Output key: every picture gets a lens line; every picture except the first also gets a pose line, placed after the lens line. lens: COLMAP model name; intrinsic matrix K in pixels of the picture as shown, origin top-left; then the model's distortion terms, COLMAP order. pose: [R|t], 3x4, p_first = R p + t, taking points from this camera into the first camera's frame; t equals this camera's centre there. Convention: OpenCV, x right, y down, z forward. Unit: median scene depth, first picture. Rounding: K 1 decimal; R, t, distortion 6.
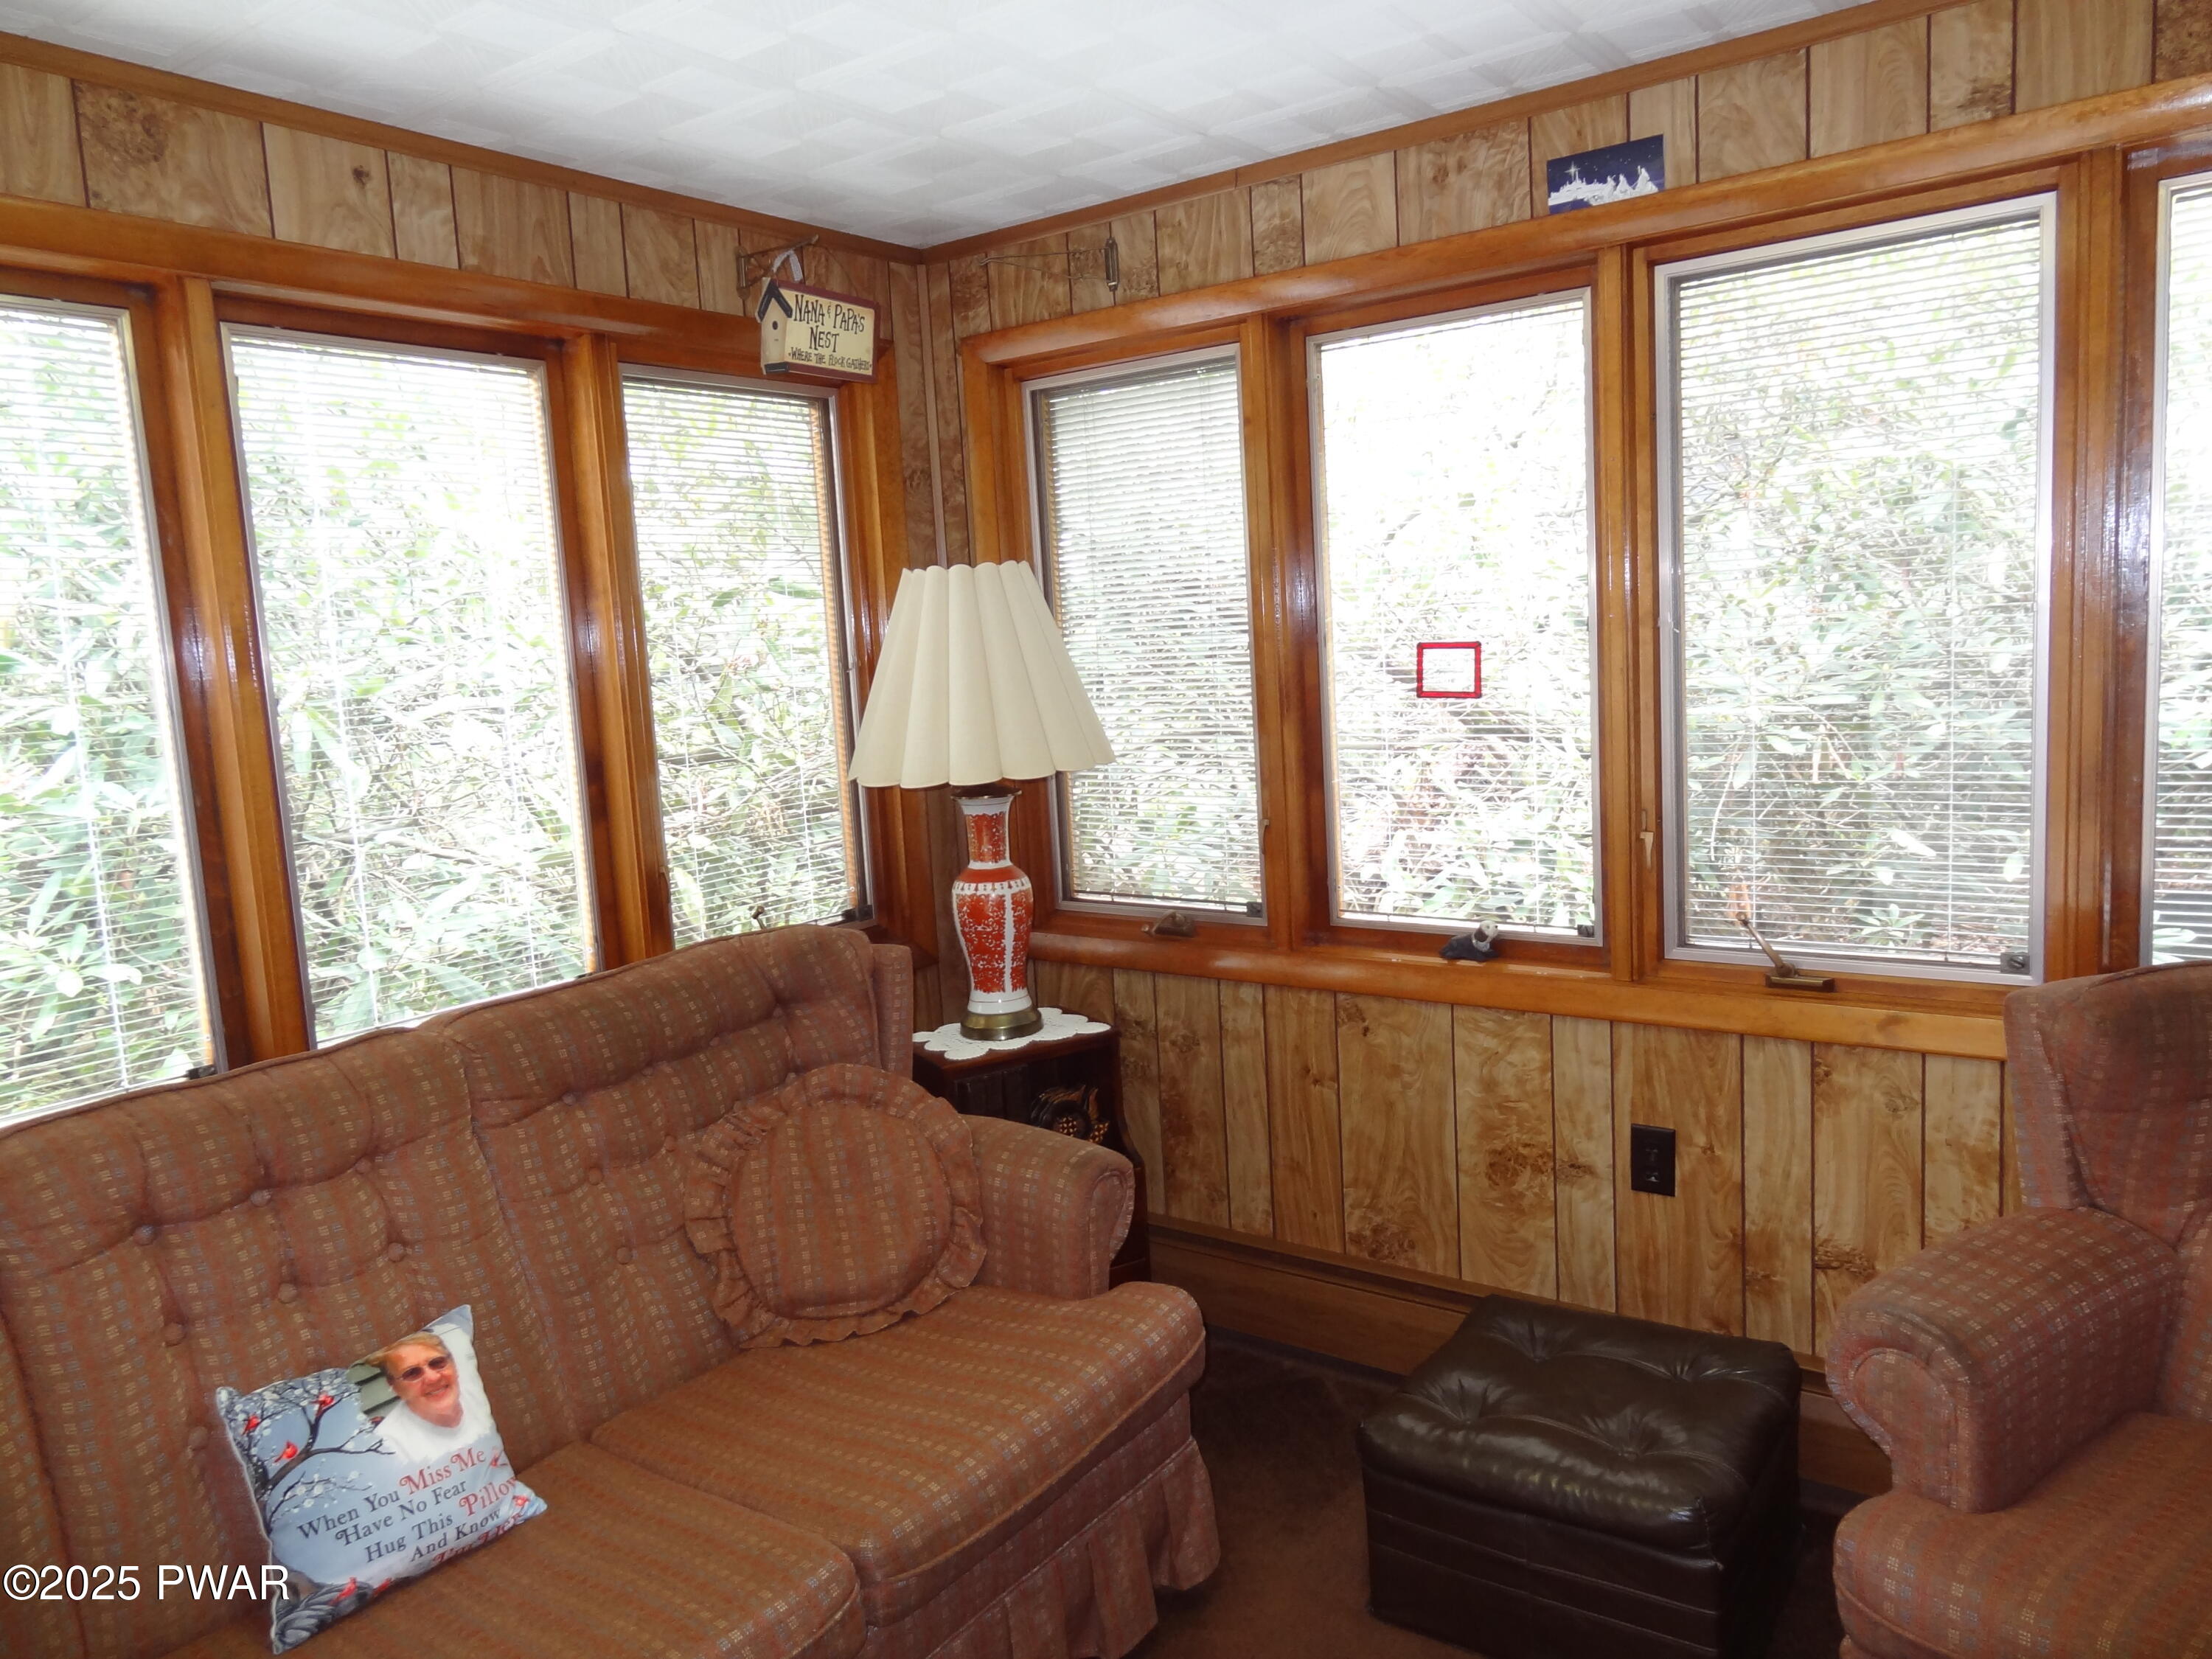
lens RADIAL K [[1561.1, 0, 1103.5], [0, 1561.1, 835.0], [0, 0, 1]] dist [-0.003647, 0.016410]
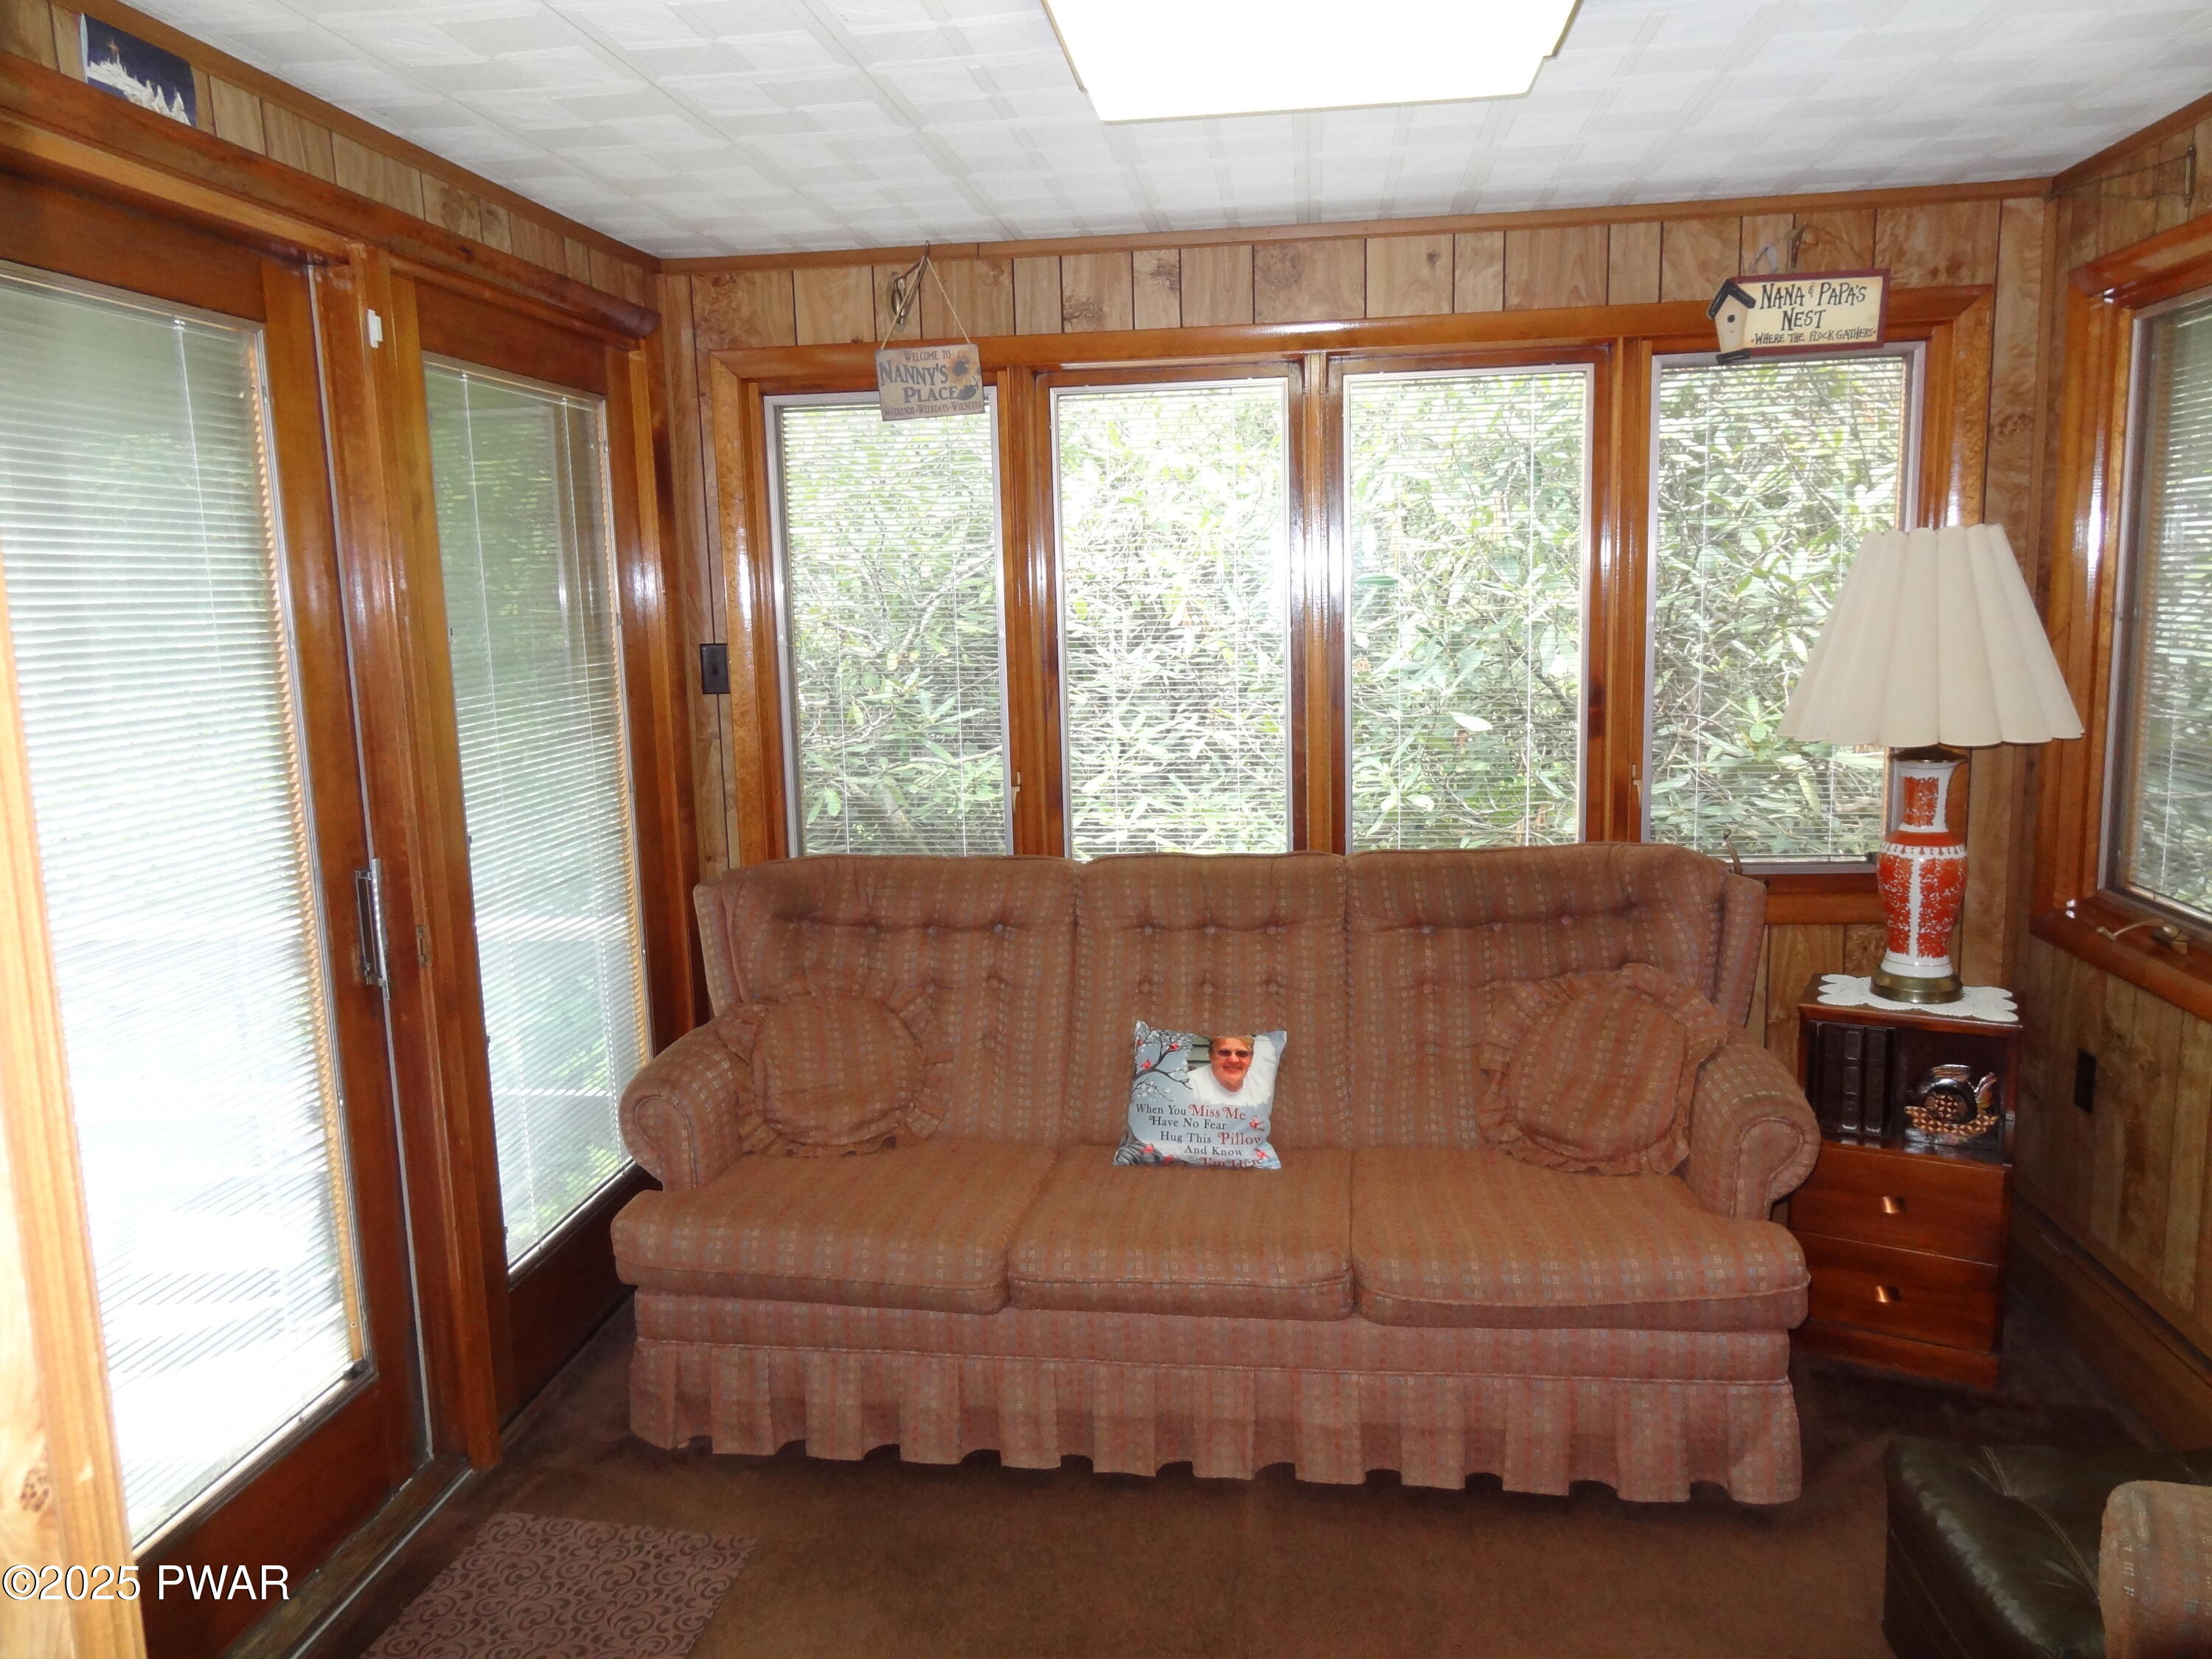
lens RADIAL K [[1561.1, 0, 1105.9], [0, 1561.1, 826.3], [0, 0, 1]] dist [-0.003647, 0.016410]
pose [[0.475368, 0.177838, -0.861626, 0.653555], [-0.109414, 0.983704, 0.142670, -0.081736], [0.872957, 0.026453, 0.487079, 0.067736]]
